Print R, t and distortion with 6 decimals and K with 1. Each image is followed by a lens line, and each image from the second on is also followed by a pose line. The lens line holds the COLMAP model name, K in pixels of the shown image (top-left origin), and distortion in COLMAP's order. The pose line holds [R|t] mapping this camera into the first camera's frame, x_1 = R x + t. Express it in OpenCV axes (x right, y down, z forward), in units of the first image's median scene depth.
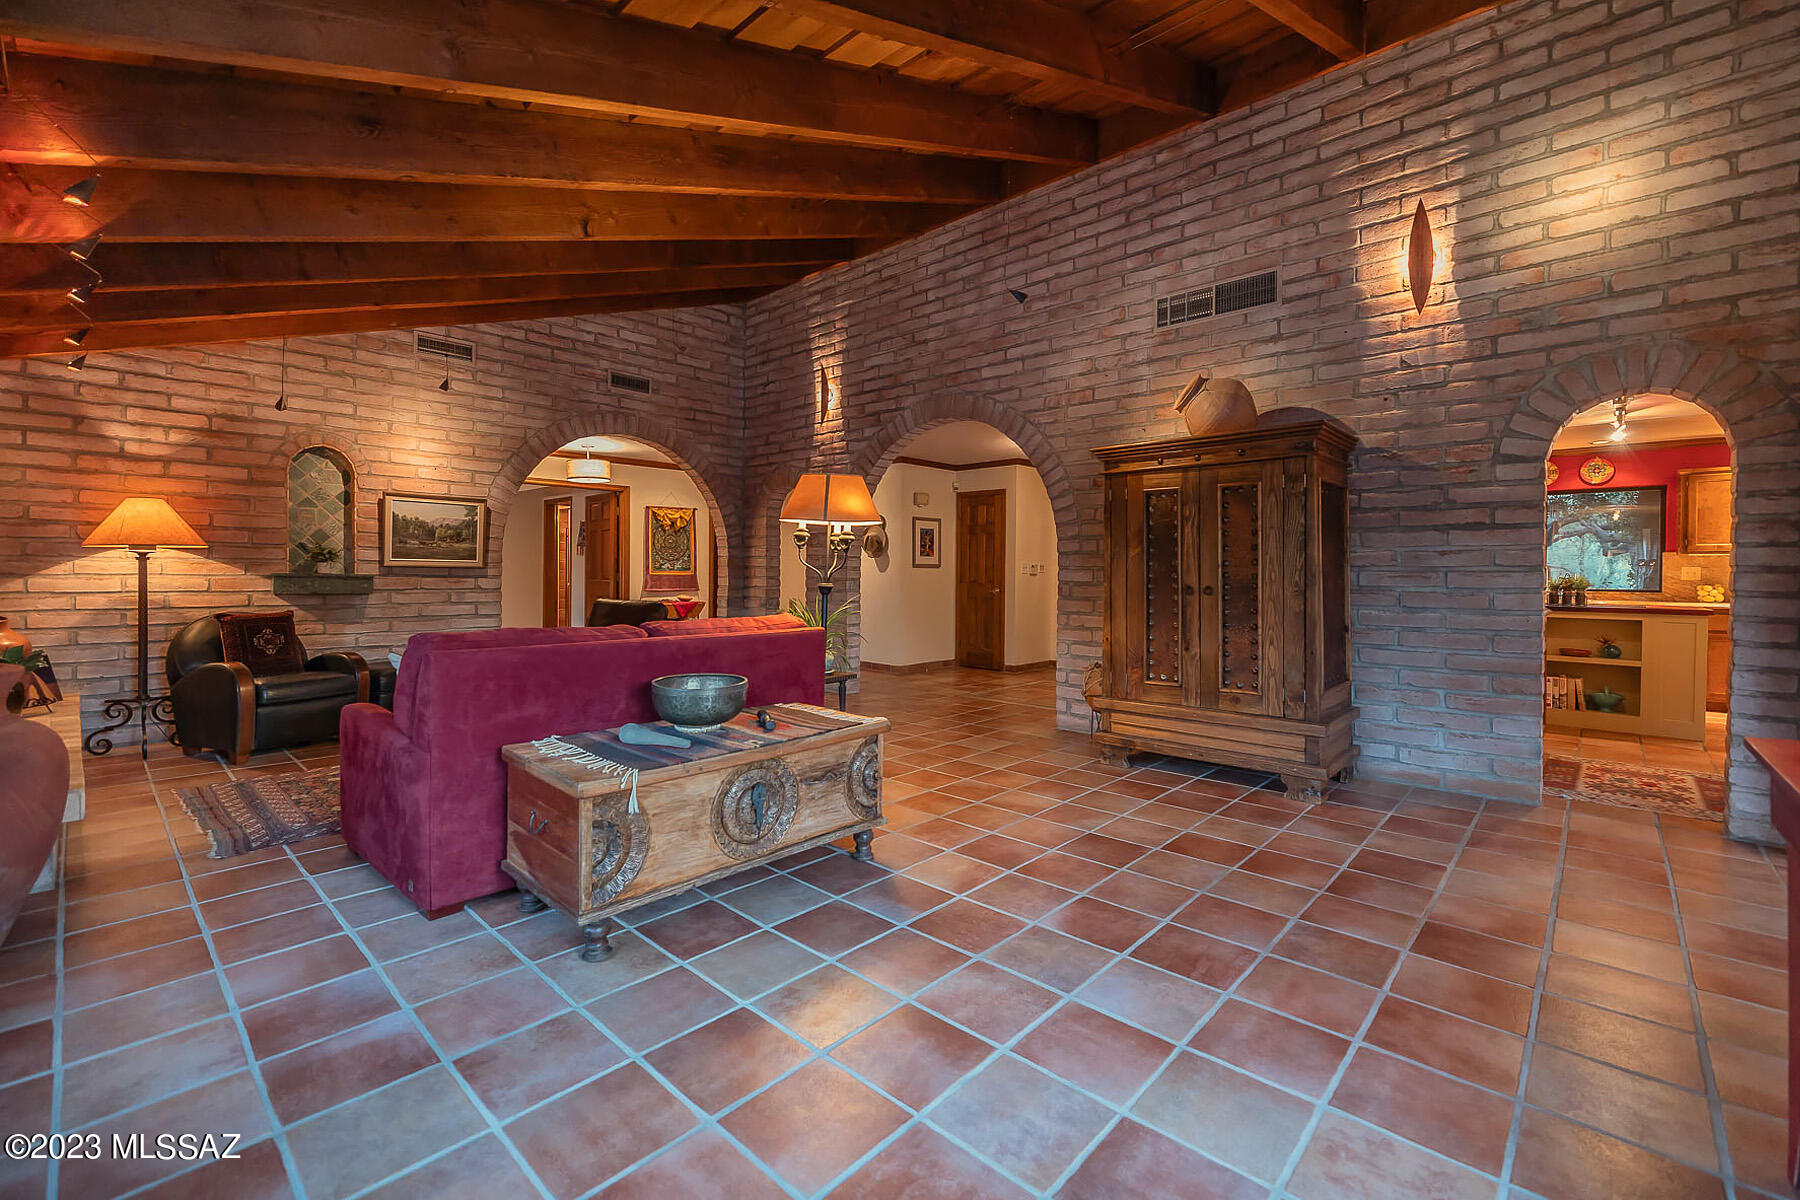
lens RADIAL K [[779.8, 0, 871.4], [0, 779.8, 578.2], [0, 0, 1]] dist [0.004691, -0.001213]
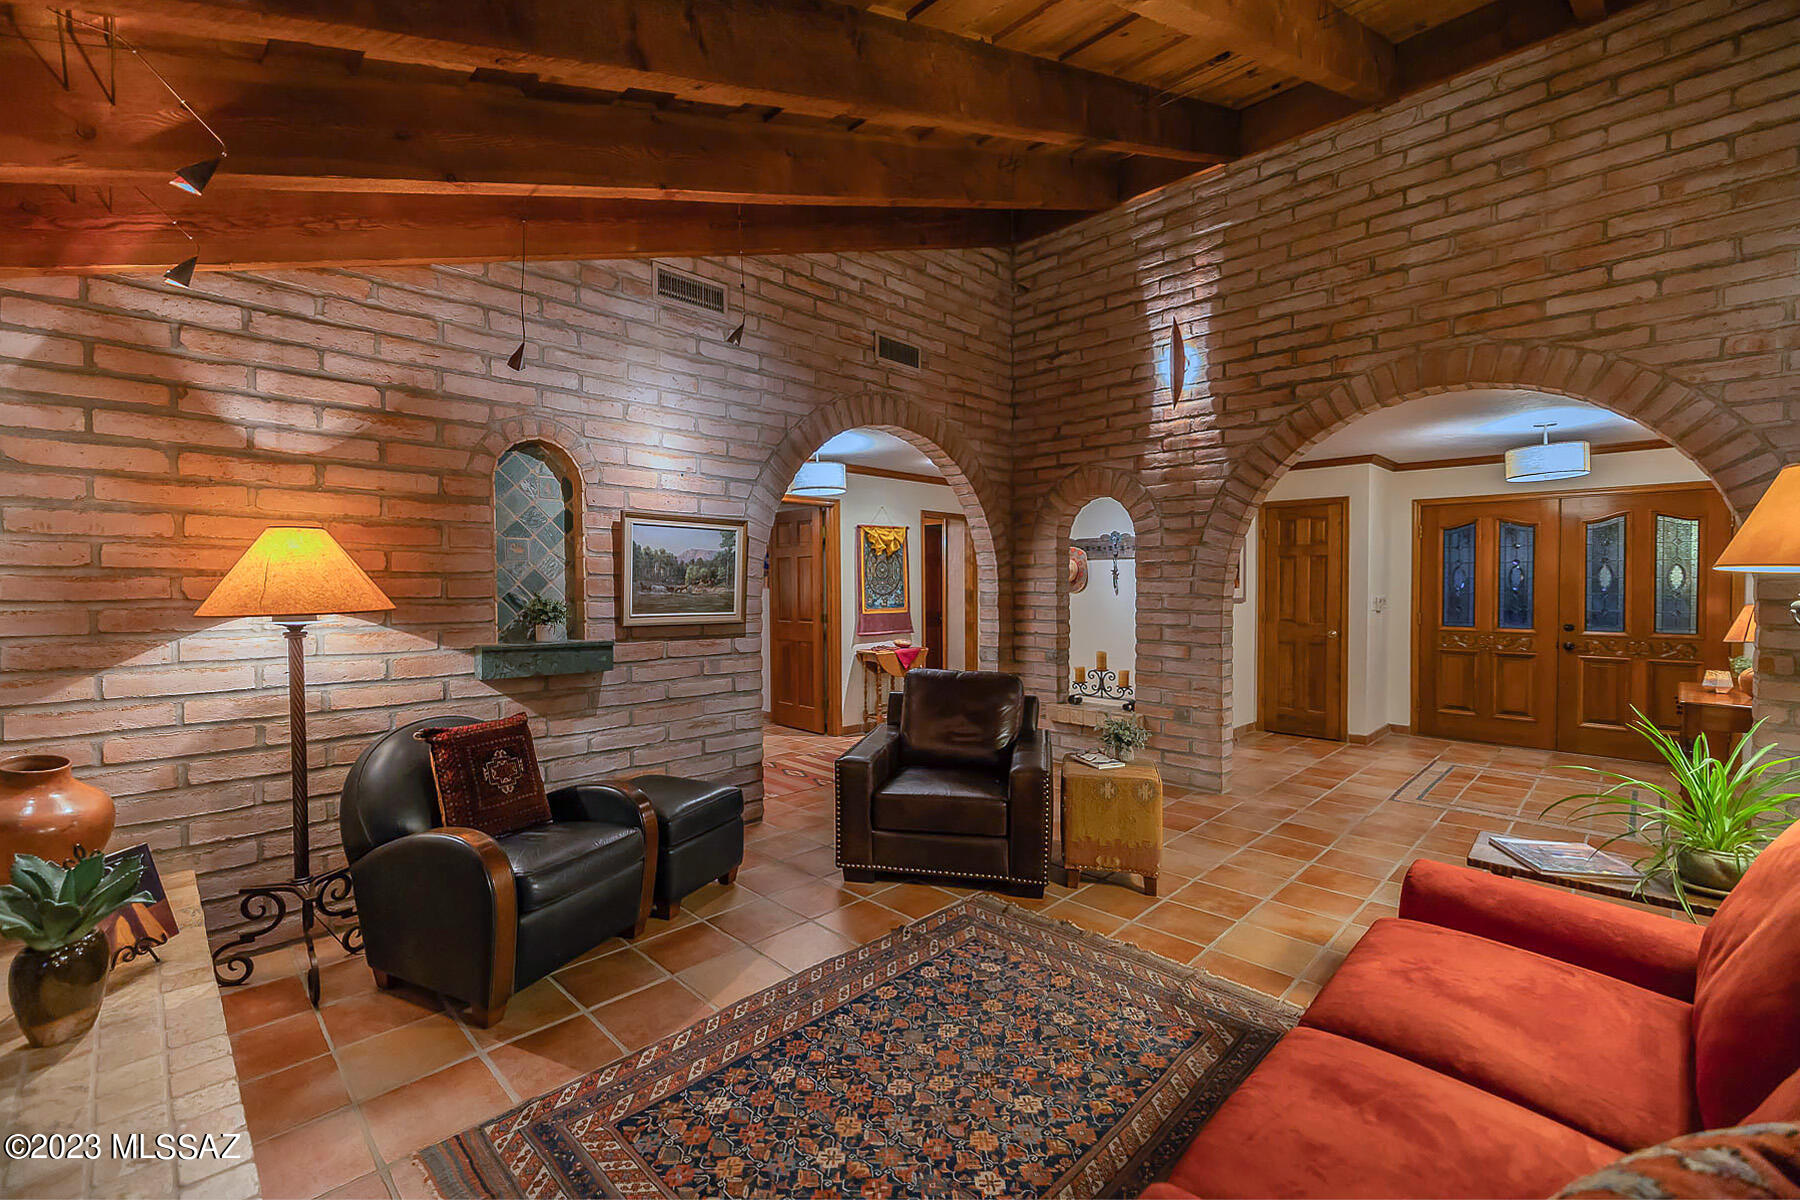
lens RADIAL K [[779.8, 0, 860.9], [0, 779.8, 610.6], [0, 0, 1]] dist [0.004691, -0.001213]
pose [[0.998898, -0.005730, -0.046574, -0.383871], [0.006887, 0.999671, 0.024725, -0.041657], [0.046417, -0.025019, 0.998609, 0.352110]]
